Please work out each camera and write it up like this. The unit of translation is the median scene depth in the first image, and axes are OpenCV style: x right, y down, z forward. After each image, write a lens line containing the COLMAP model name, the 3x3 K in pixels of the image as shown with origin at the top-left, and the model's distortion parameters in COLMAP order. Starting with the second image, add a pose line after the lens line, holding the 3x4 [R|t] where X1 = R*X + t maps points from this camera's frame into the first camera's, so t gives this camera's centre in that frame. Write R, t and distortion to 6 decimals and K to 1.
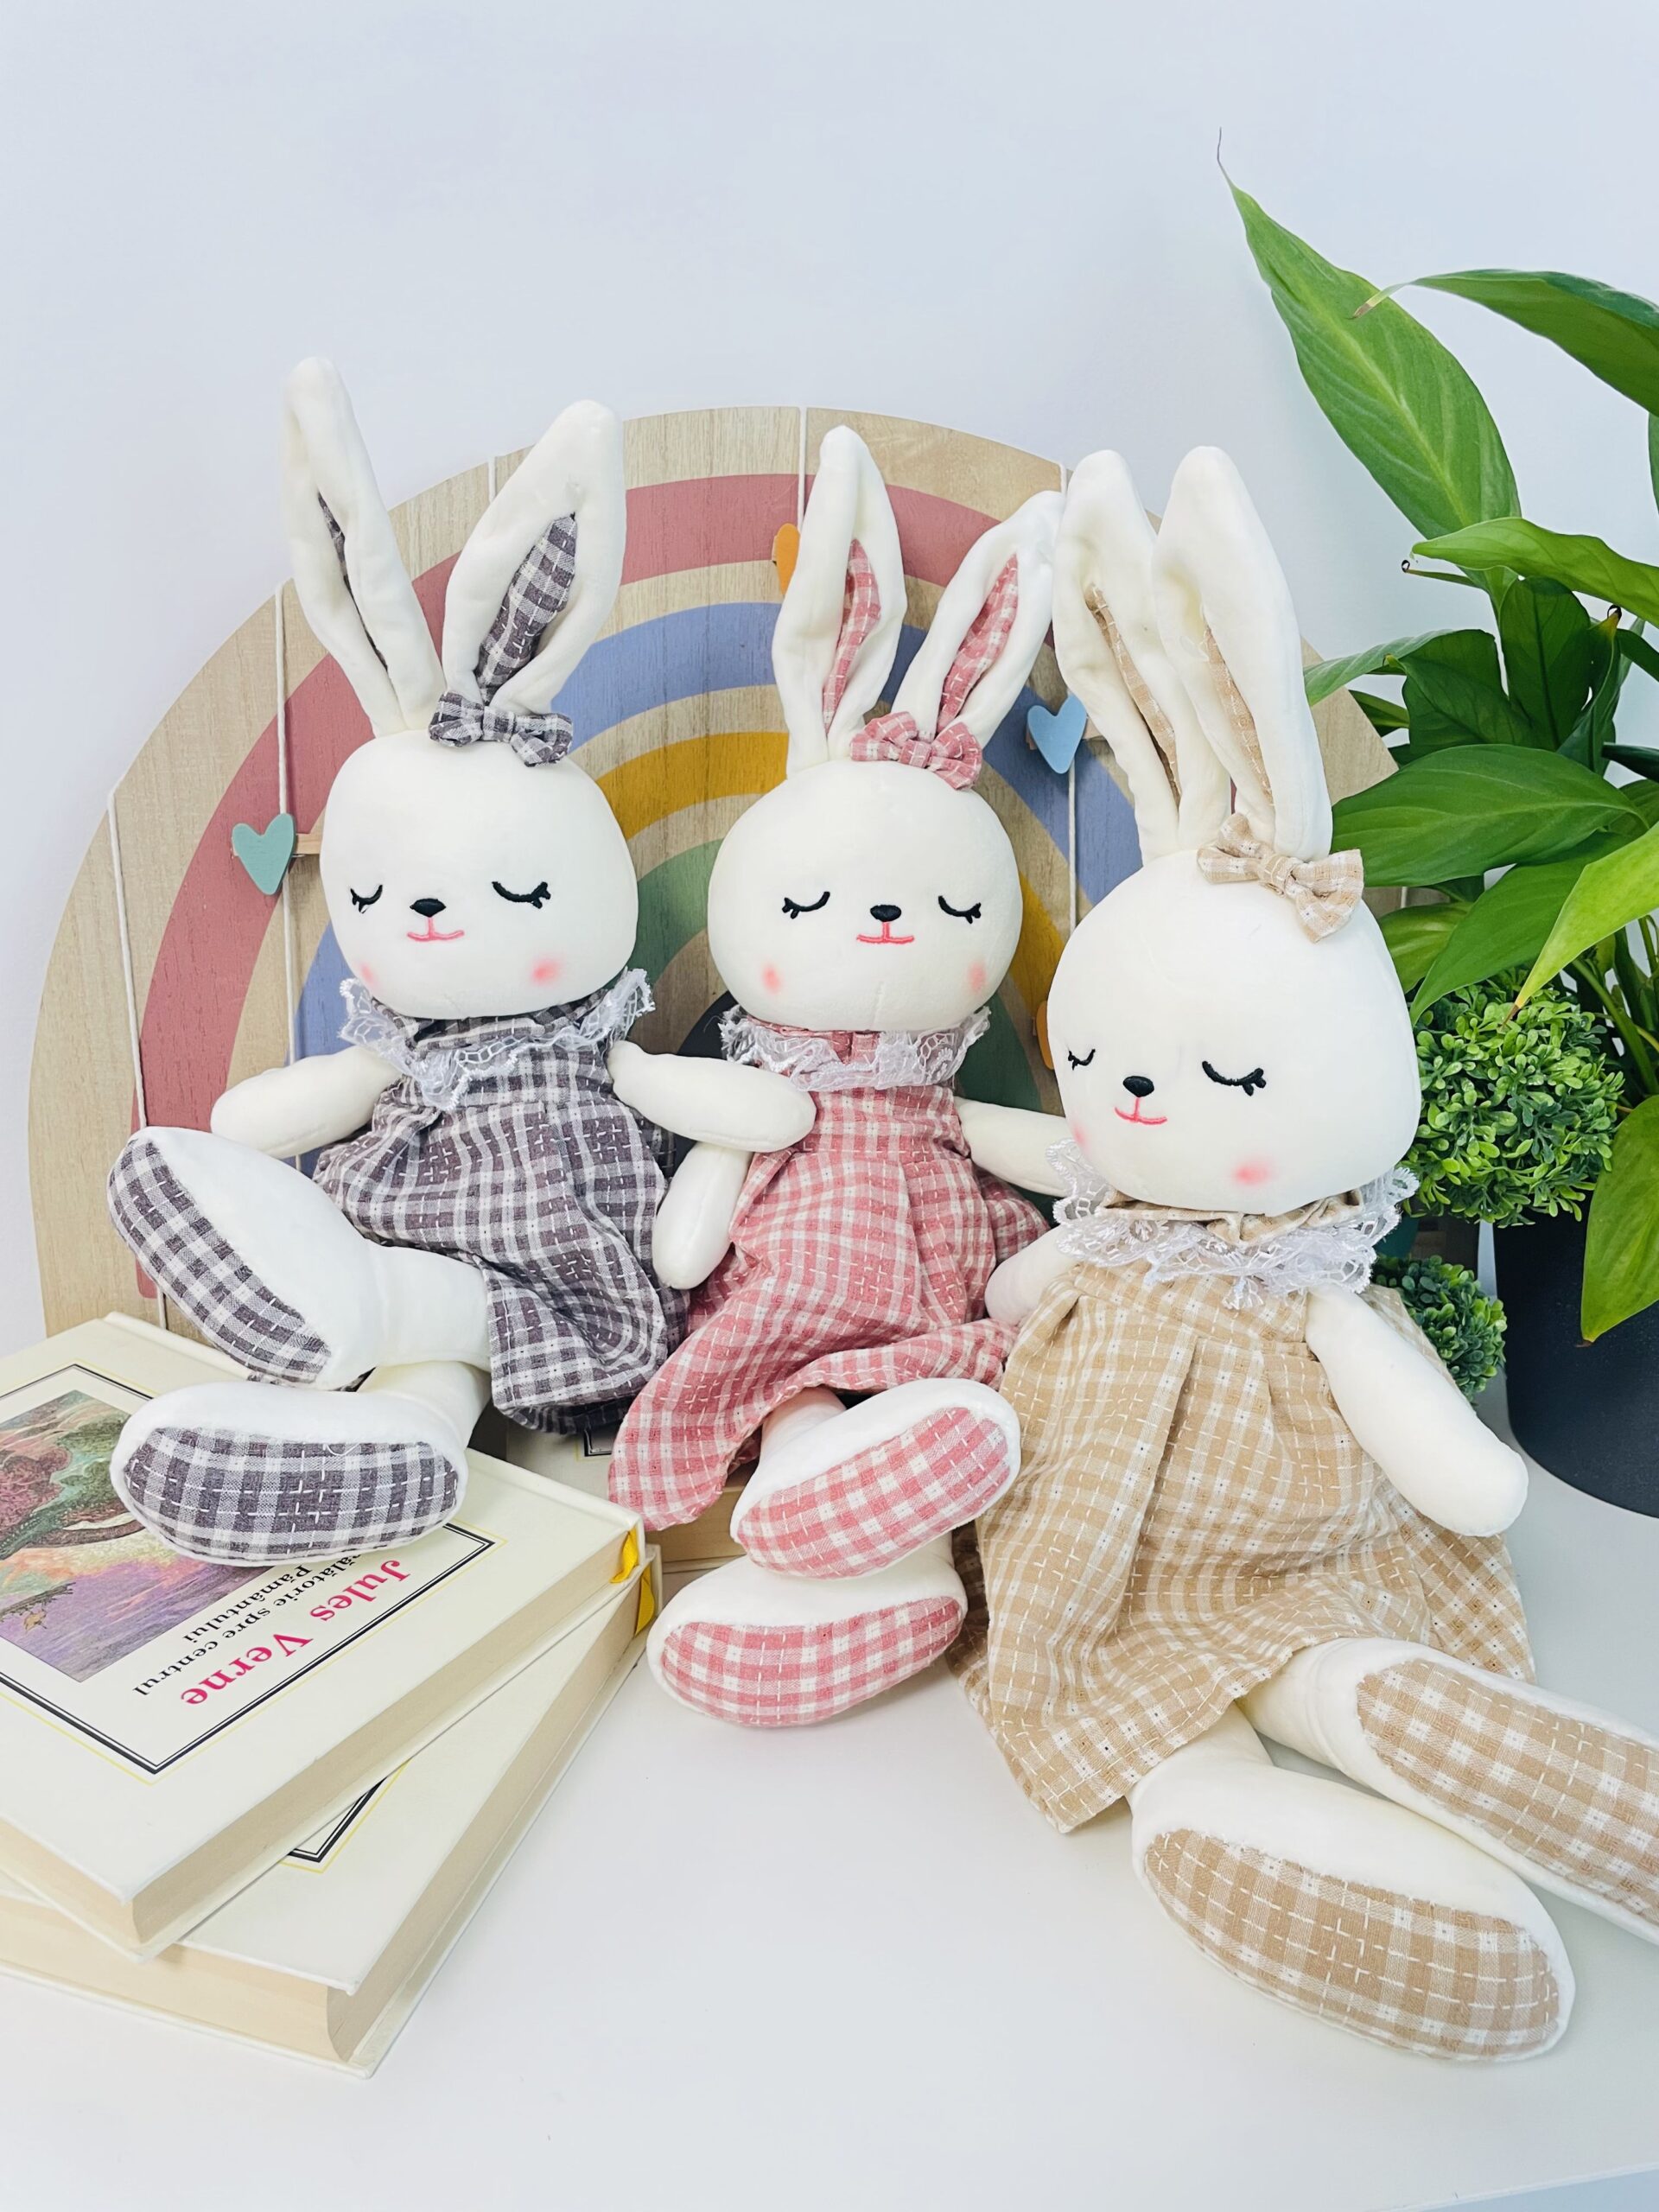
lens RADIAL K [[1704.1, 0, 834.8], [0, 1704.1, 1110.8], [0, 0, 1]] dist [0.044344, -0.088929]
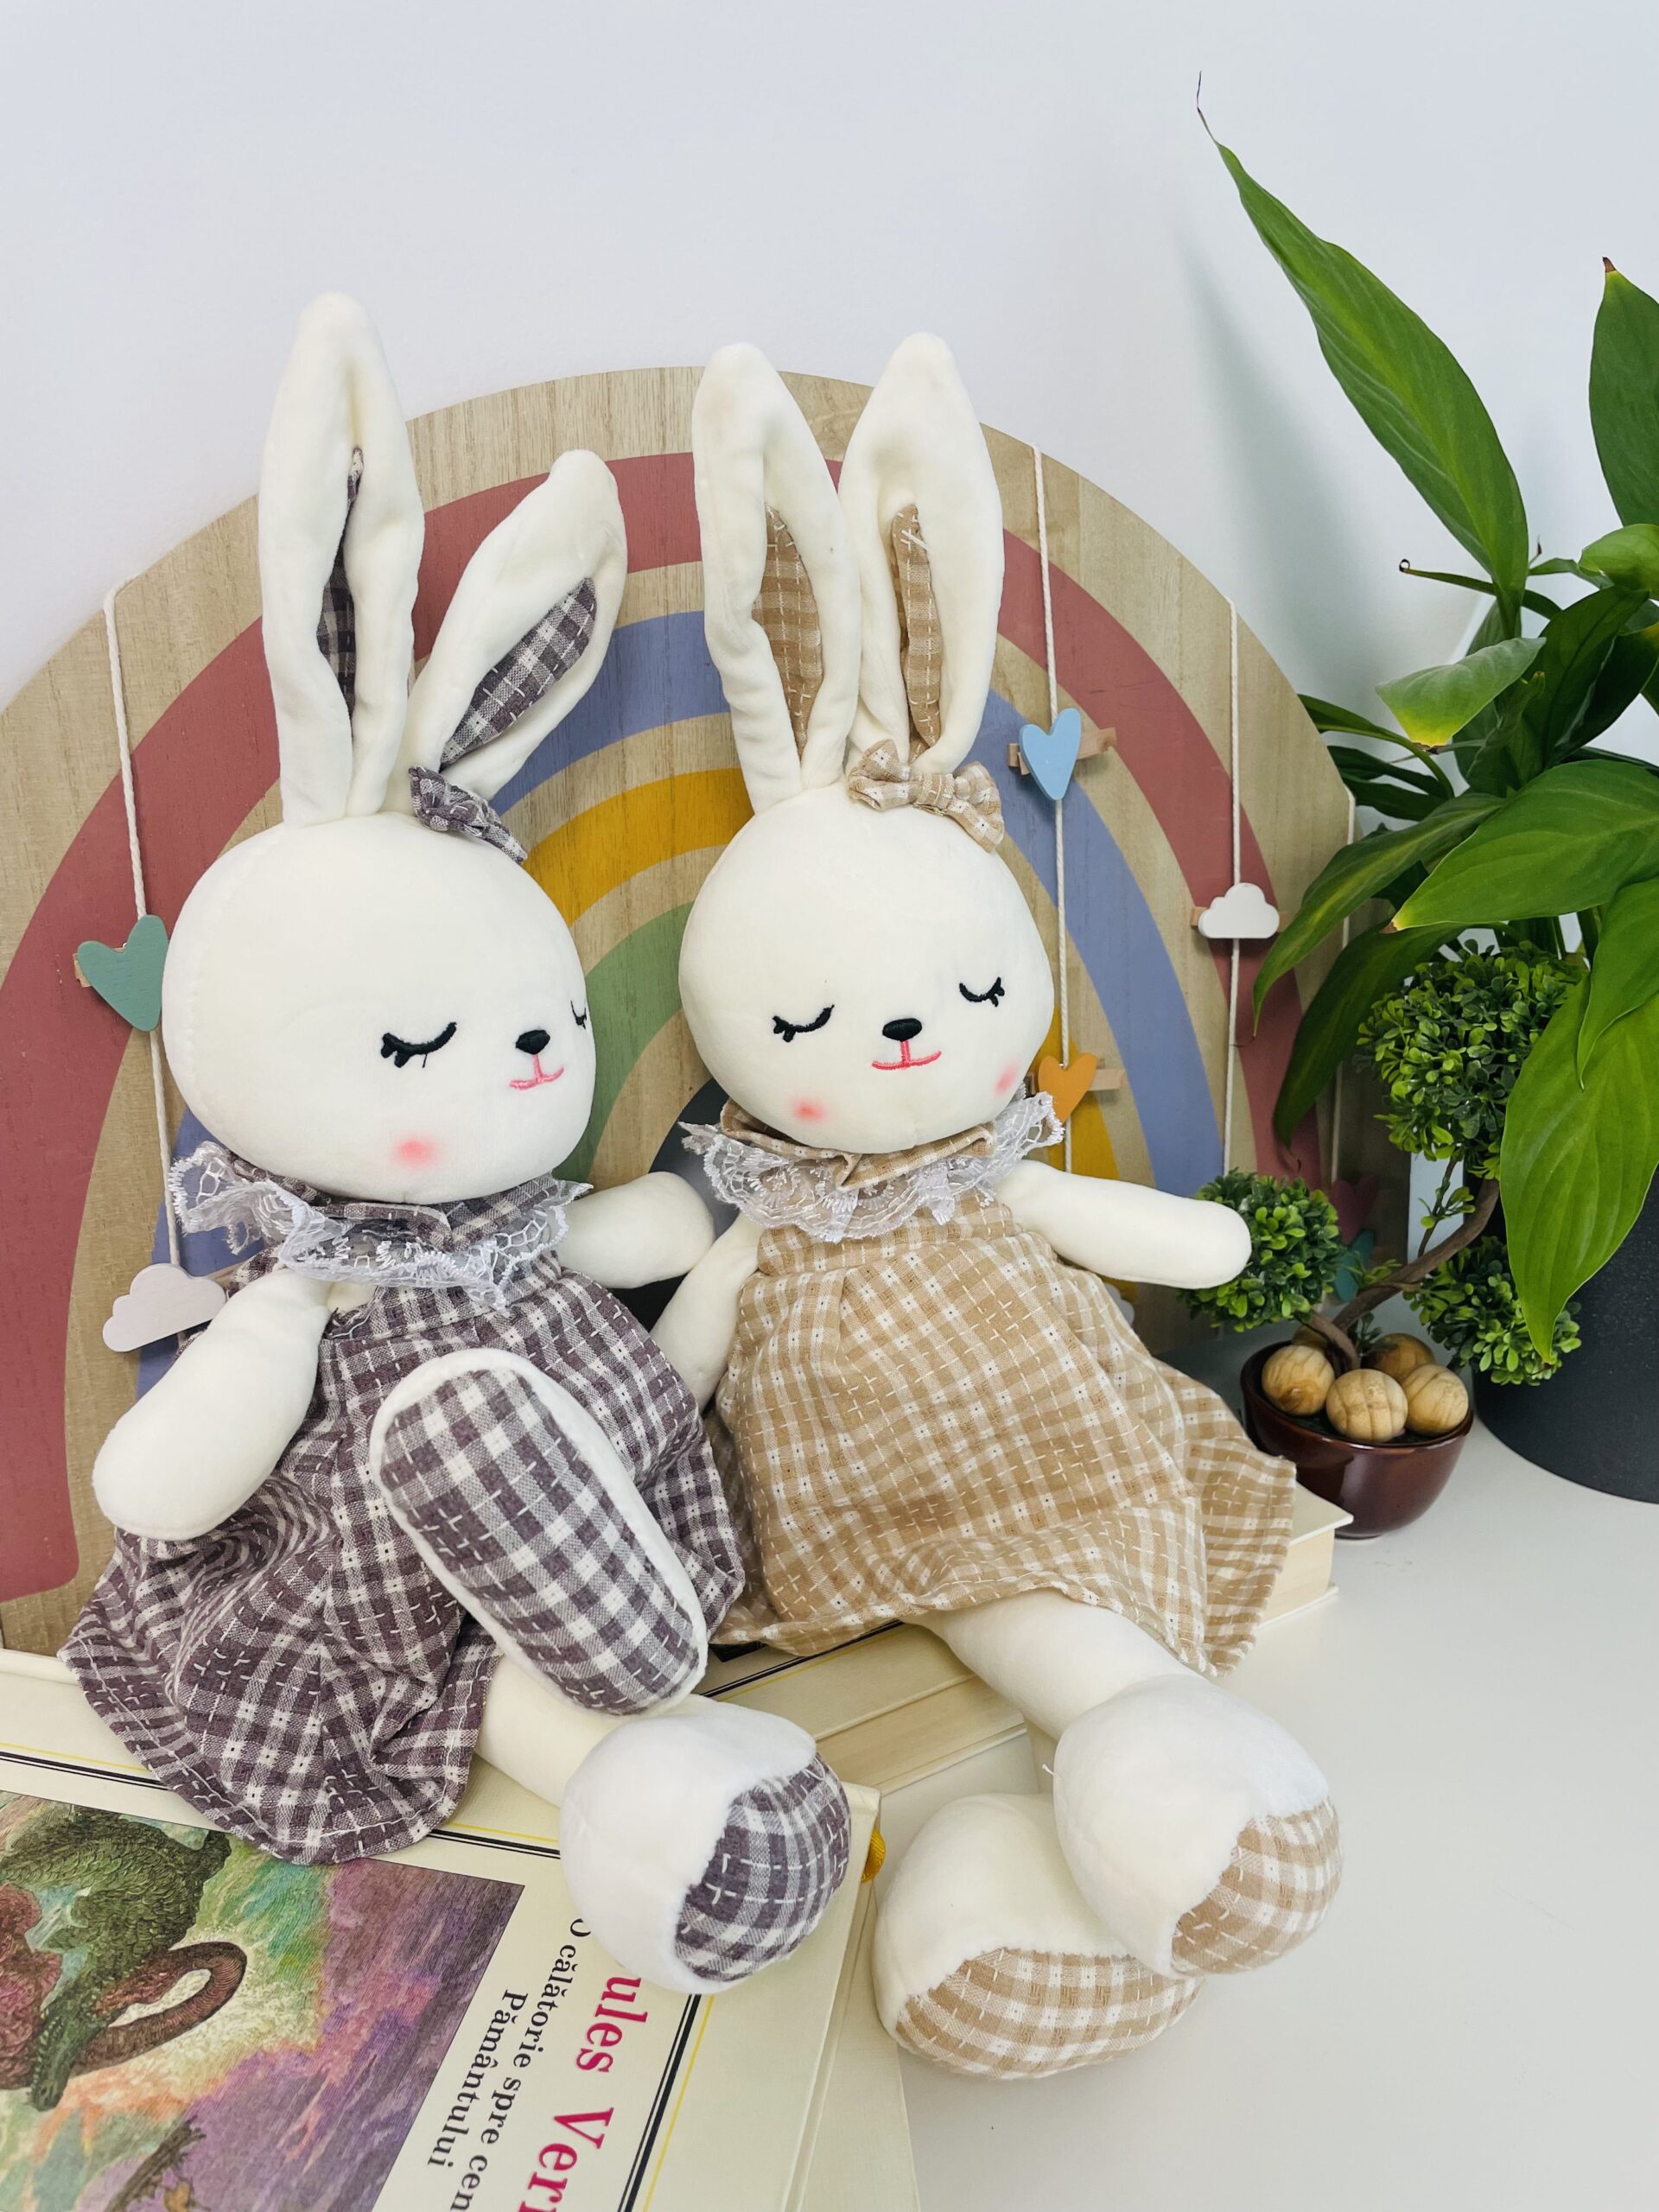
lens RADIAL K [[1704.1, 0, 806.3], [0, 1704.1, 1100.4], [0, 0, 1]] dist [0.044344, -0.088929]
pose [[0.927899, -0.115311, 0.354551, -0.348905], [0.106774, 0.993326, 0.043622, -0.105166], [-0.357215, -0.002620, 0.934019, 0.245473]]
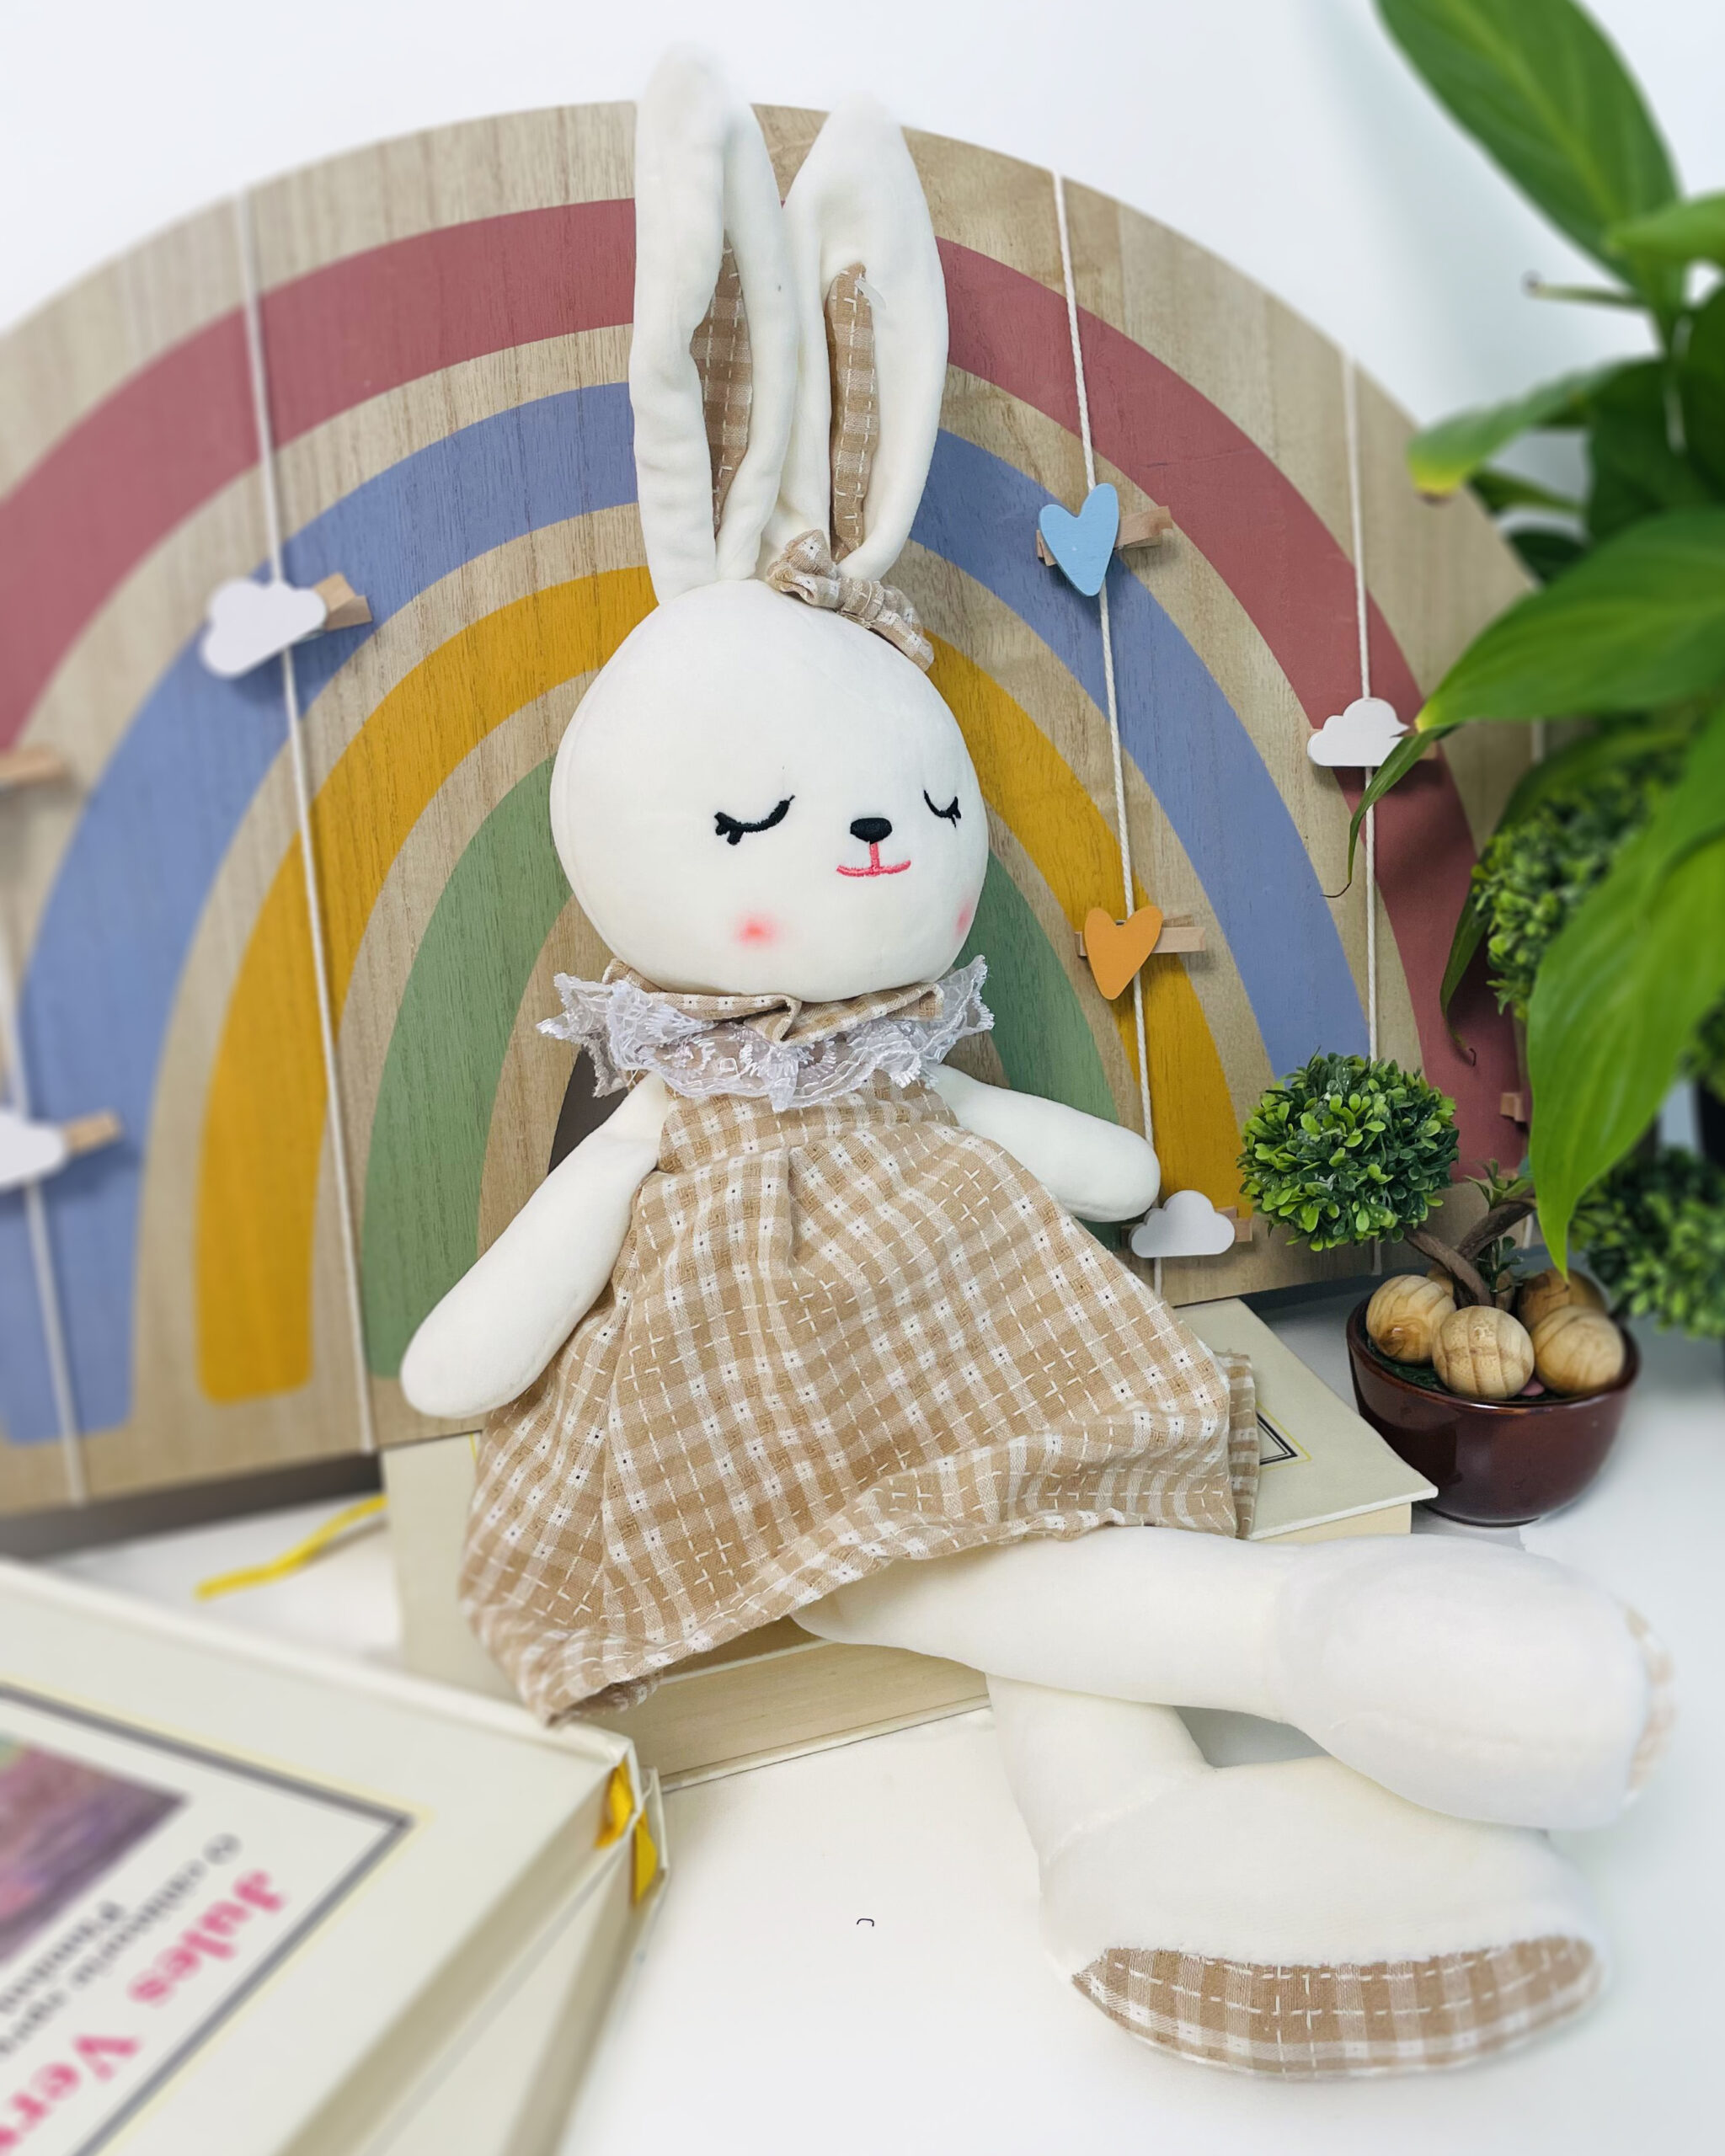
lens RADIAL K [[1984.5, 0, 959.1], [0, 1984.5, 1000.5], [0, 0, 1]] dist [0.052253, -0.098862]
pose [[0.986213, -0.093973, 0.136209, -0.059896], [0.095747, 0.995384, -0.006520, -0.027857], [-0.134968, 0.019472, 0.990659, 0.188355]]
